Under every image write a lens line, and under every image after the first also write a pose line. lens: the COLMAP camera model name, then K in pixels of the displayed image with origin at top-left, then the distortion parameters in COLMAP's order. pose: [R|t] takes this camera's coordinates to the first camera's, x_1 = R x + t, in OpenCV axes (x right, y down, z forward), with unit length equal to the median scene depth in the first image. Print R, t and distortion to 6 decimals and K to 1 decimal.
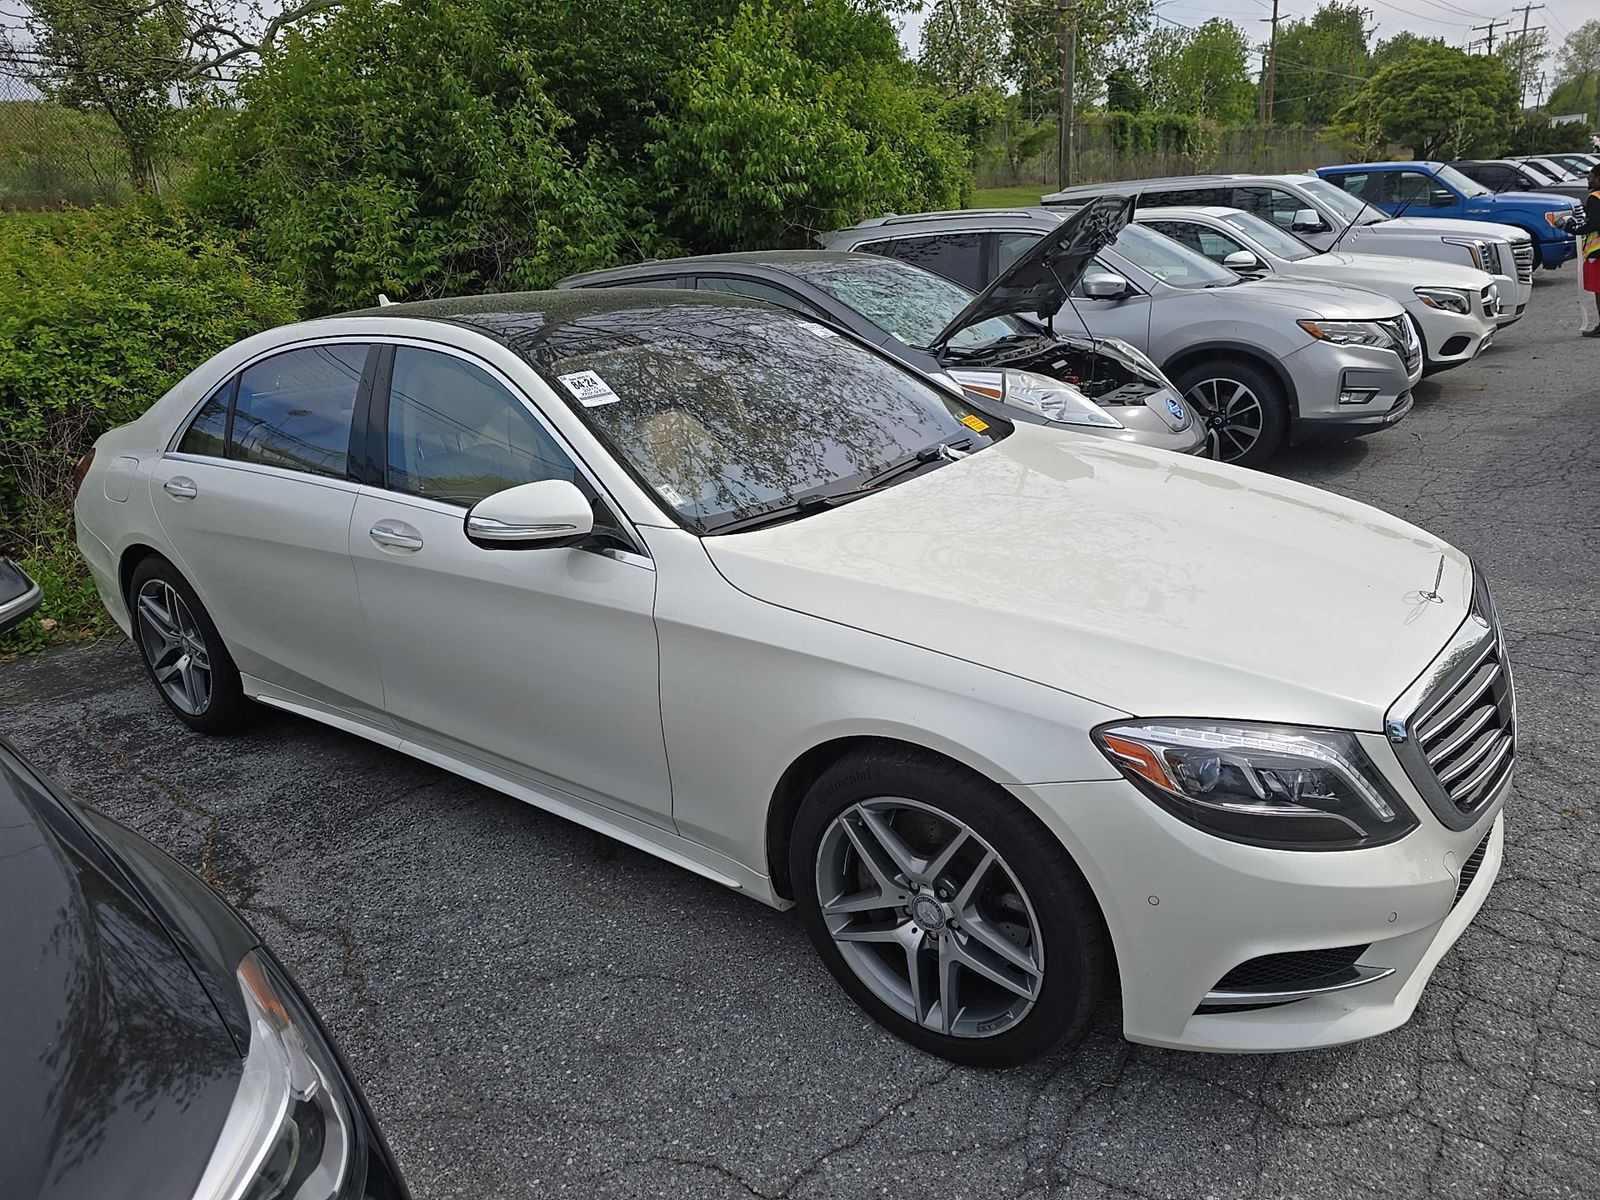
lens RADIAL K [[1042.9, 0, 815.0], [0, 1042.9, 598.2], [0, 0, 1]] dist [0.037711, -0.032549]
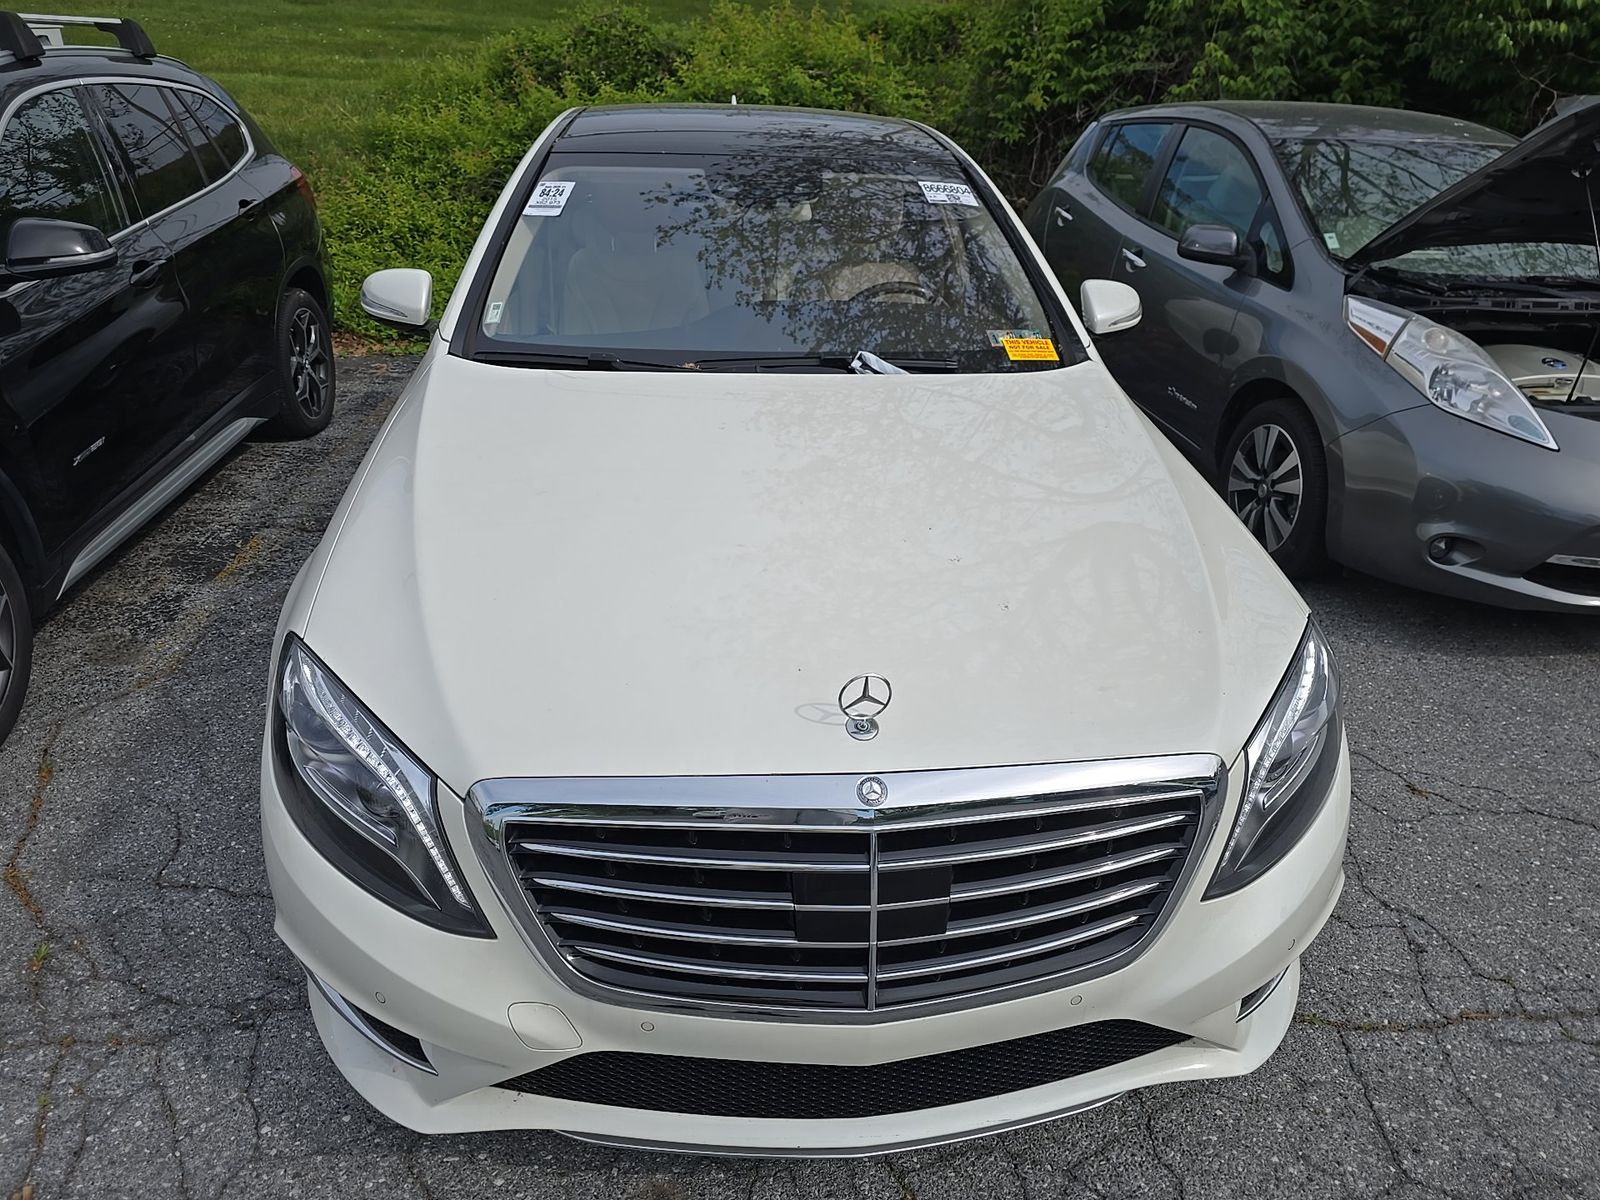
lens RADIAL K [[1042.9, 0, 815.0], [0, 1042.9, 598.2], [0, 0, 1]] dist [0.037711, -0.032549]
pose [[0.696969, 0.406407, -0.590819, 0.396466], [-0.318307, 0.913616, 0.252954, -0.098200], [0.642584, 0.011760, 0.766125, 0.211739]]
